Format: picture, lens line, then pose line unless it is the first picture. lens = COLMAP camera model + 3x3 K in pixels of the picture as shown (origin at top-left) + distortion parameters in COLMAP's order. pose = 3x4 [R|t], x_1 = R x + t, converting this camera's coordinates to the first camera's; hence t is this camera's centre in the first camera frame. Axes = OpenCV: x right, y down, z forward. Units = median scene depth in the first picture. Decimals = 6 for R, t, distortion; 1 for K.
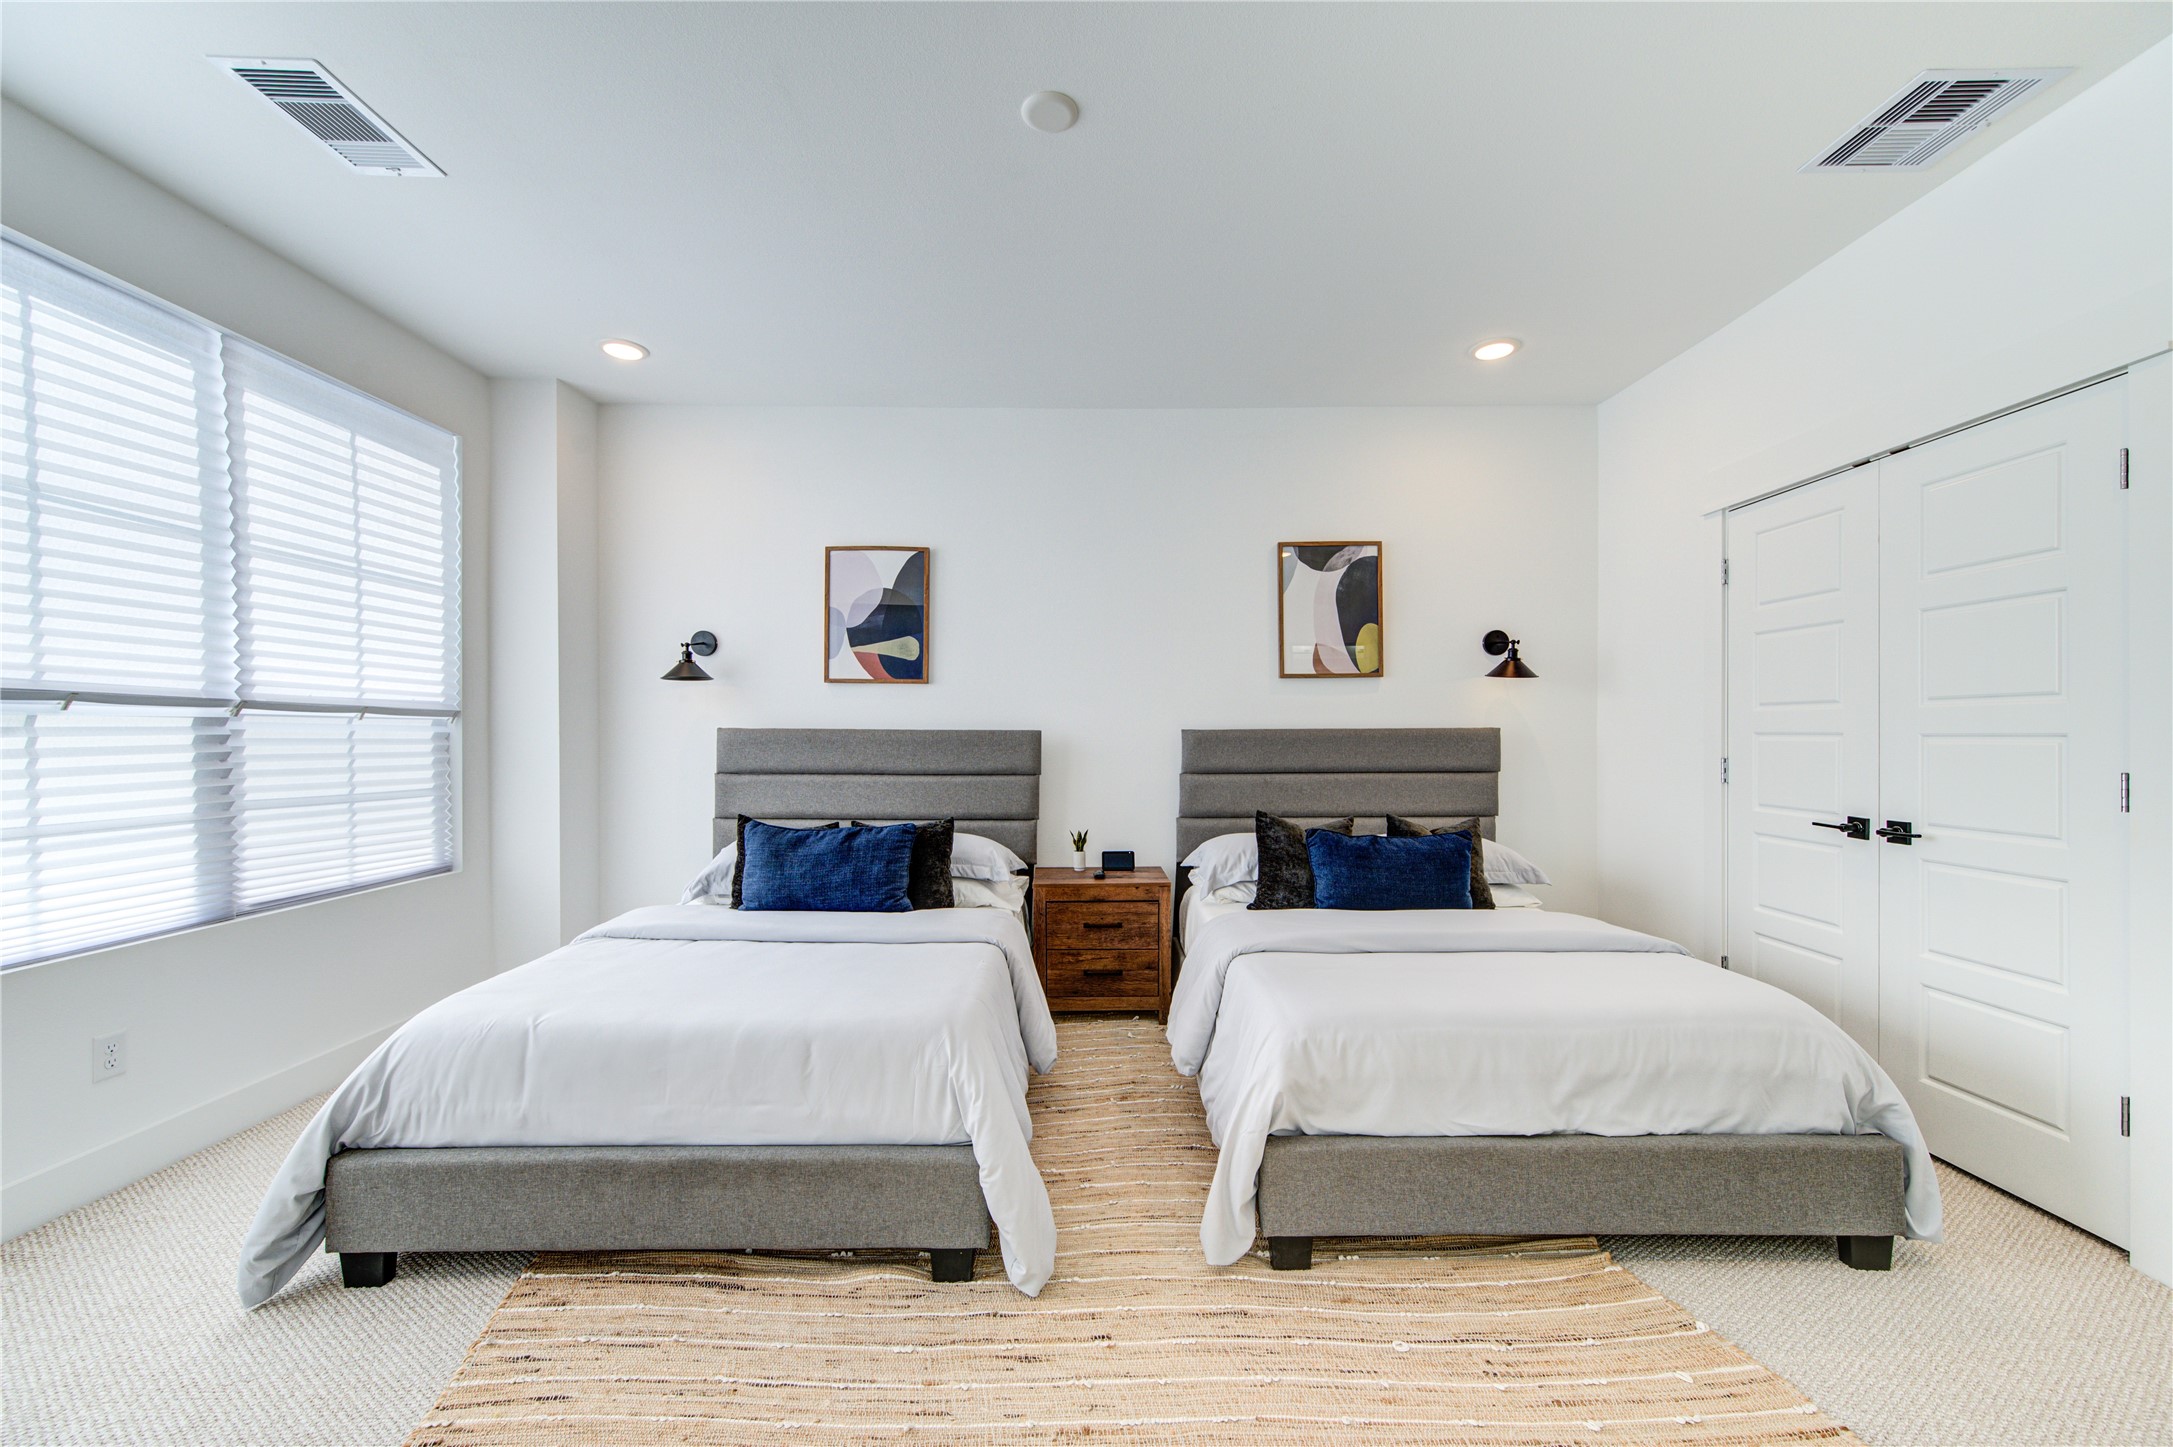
lens RADIAL K [[855.5, 0, 1094.7], [0, 855.5, 731.4], [0, 0, 1]] dist [0.001661, -0.000613]
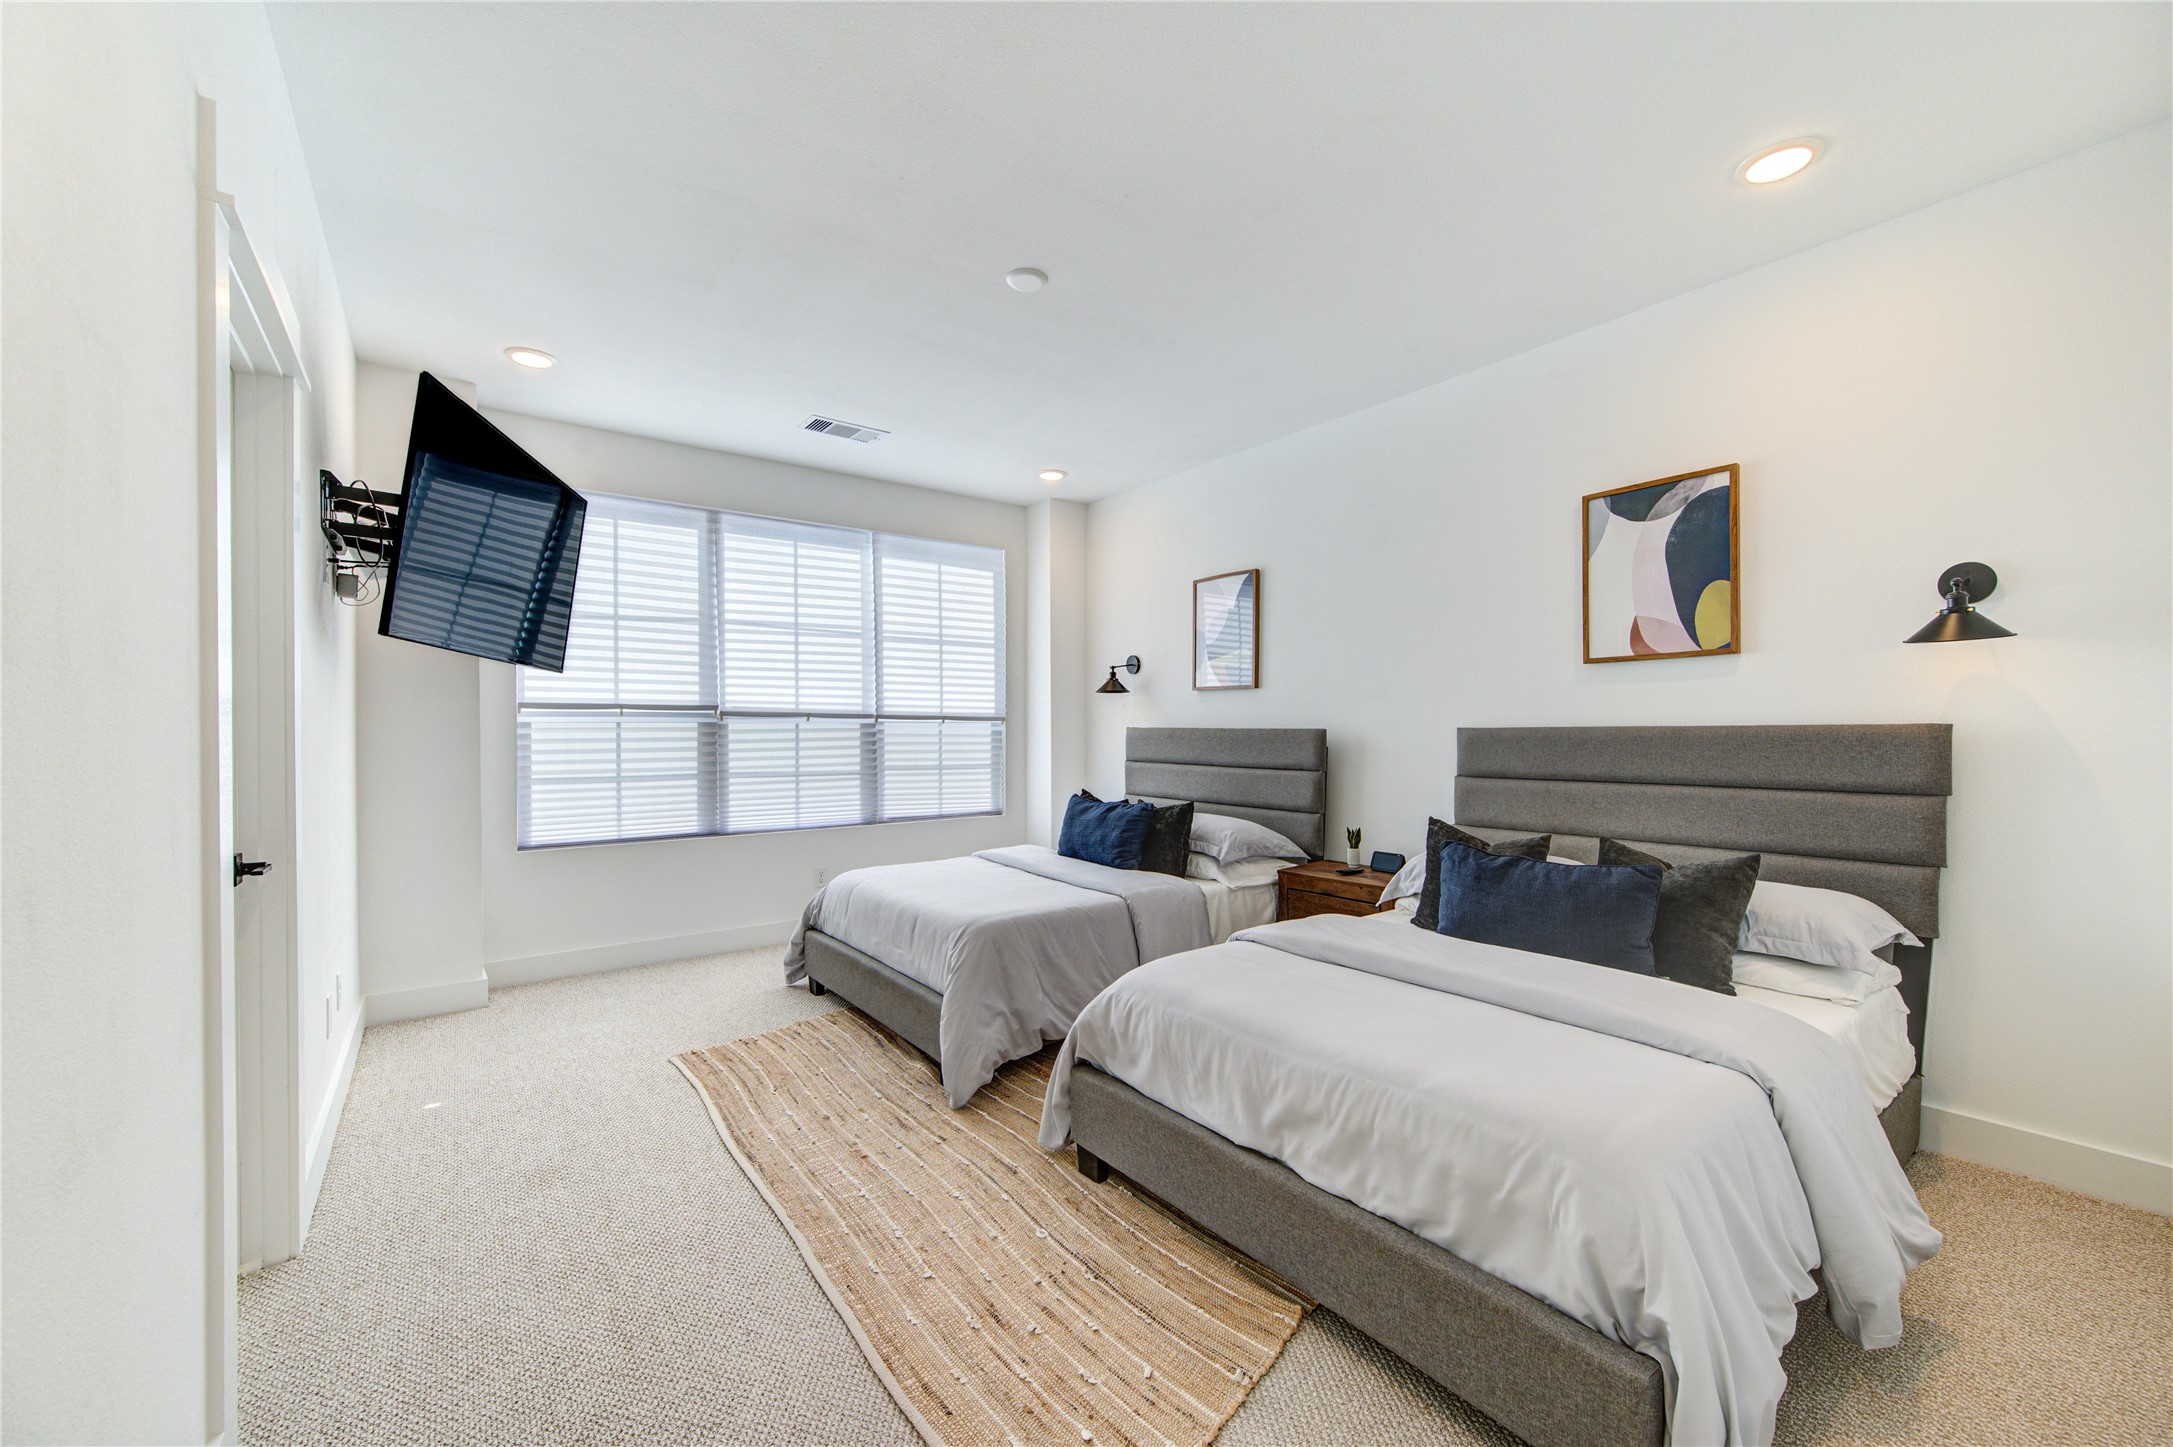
lens RADIAL K [[855.5, 0, 1085.9], [0, 855.5, 728.8], [0, 0, 1]] dist [0.001661, -0.000613]
pose [[0.592225, -0.001194, -0.805772, 0.705455], [0.001845, 0.999998, -0.000126, -0.001861], [0.805771, -0.001412, 0.592226, 0.166656]]
